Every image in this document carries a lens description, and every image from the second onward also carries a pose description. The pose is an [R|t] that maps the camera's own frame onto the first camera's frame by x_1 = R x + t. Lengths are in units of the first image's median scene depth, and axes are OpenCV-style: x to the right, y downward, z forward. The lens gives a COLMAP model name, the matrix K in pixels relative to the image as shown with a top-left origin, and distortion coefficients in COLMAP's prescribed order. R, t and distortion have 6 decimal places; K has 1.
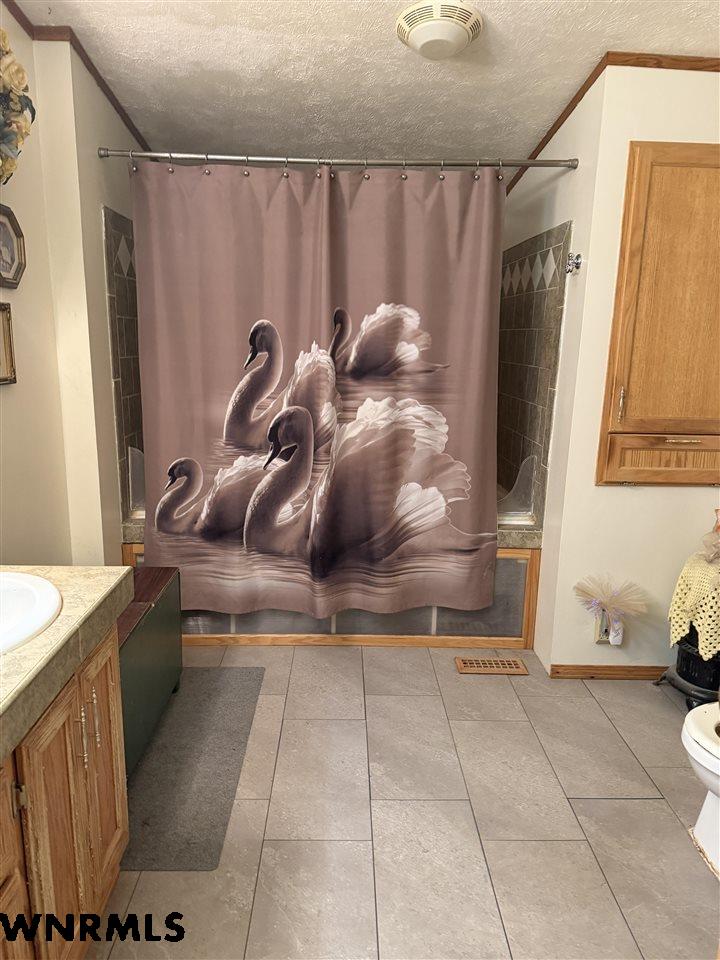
lens RADIAL K [[671.6, 0, 360.9], [0, 671.6, 482.0], [0, 0, 1]] dist [0.045943, -0.065048]
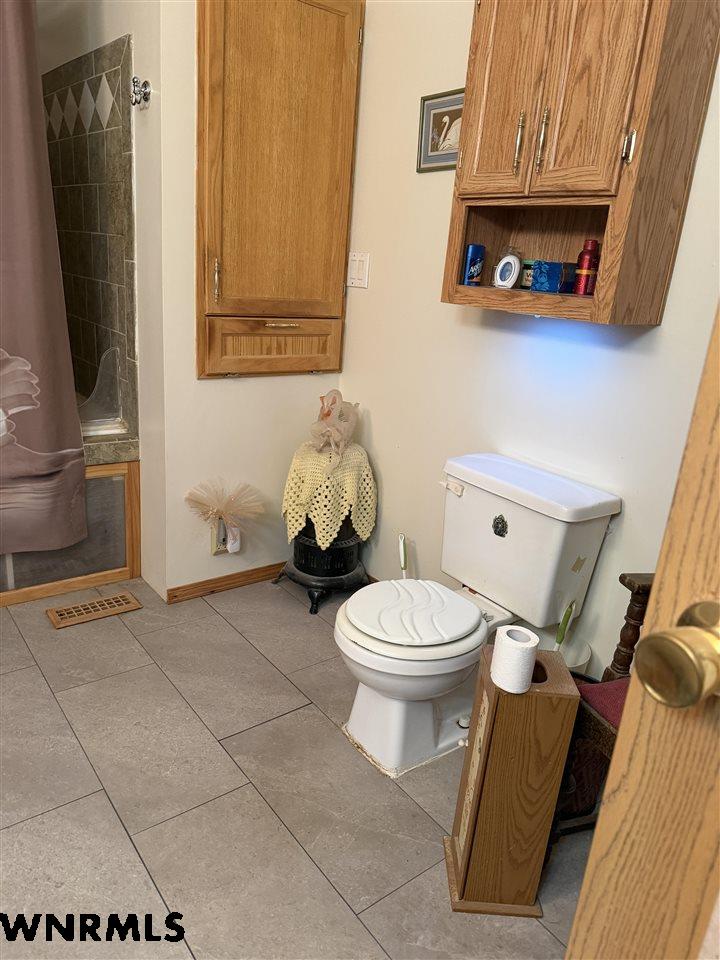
lens RADIAL K [[671.6, 0, 360.8], [0, 671.6, 483.0], [0, 0, 1]] dist [0.045943, -0.065048]
pose [[0.802616, -0.151122, 0.577034, 0.000327], [0.067483, 0.984169, 0.163884, 0.009068], [-0.592666, -0.092596, 0.800108, 0.179476]]
